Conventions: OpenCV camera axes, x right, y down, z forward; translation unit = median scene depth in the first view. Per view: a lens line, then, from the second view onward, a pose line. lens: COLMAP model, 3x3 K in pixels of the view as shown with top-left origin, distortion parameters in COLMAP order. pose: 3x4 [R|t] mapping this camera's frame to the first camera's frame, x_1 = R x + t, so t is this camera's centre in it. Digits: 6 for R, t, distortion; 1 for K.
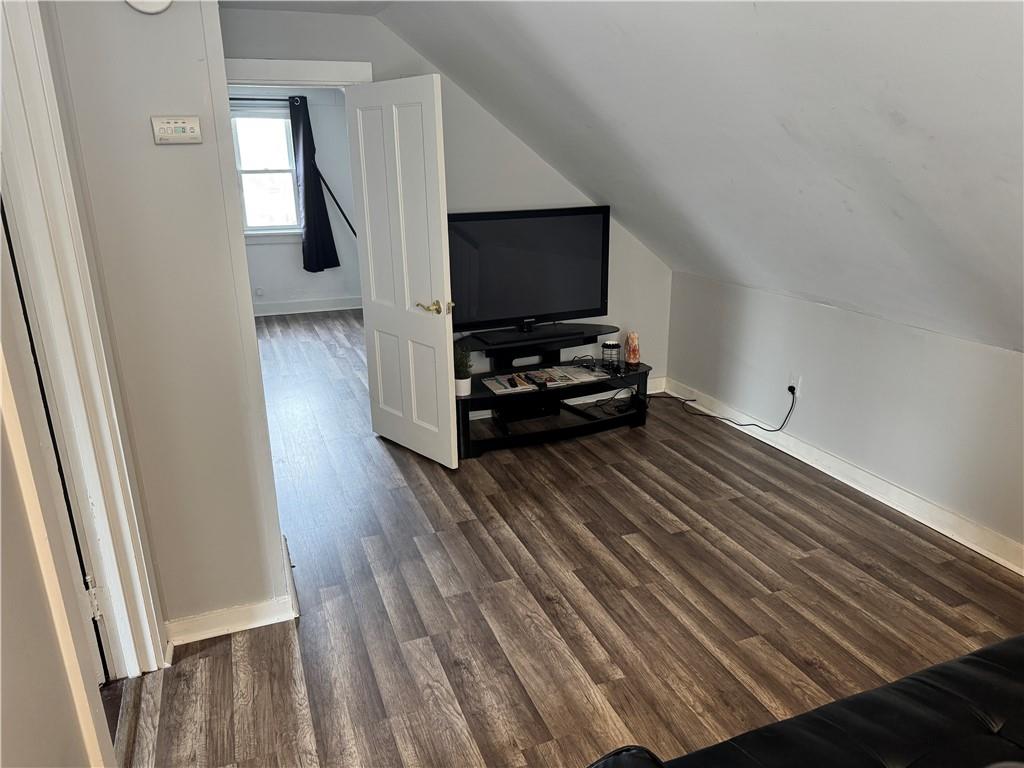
lens RADIAL K [[722.6, 0, 509.9], [0, 722.6, 388.3], [0, 0, 1]] dist [0.095978, -0.136279]
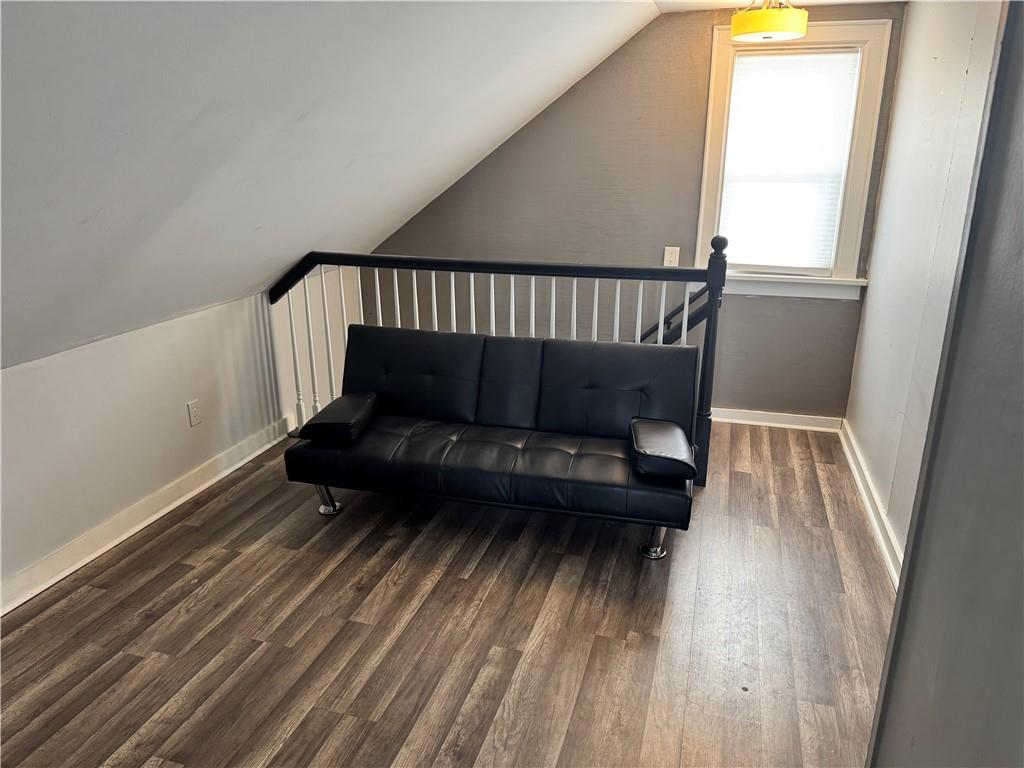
lens RADIAL K [[722.6, 0, 509.9], [0, 722.6, 388.3], [0, 0, 1]] dist [0.095978, -0.136279]
pose [[-0.789009, -0.178996, 0.587729, -0.347179], [0.196605, 0.832755, 0.517557, -0.381546], [-0.582075, 0.523908, -0.621860, 1.218626]]
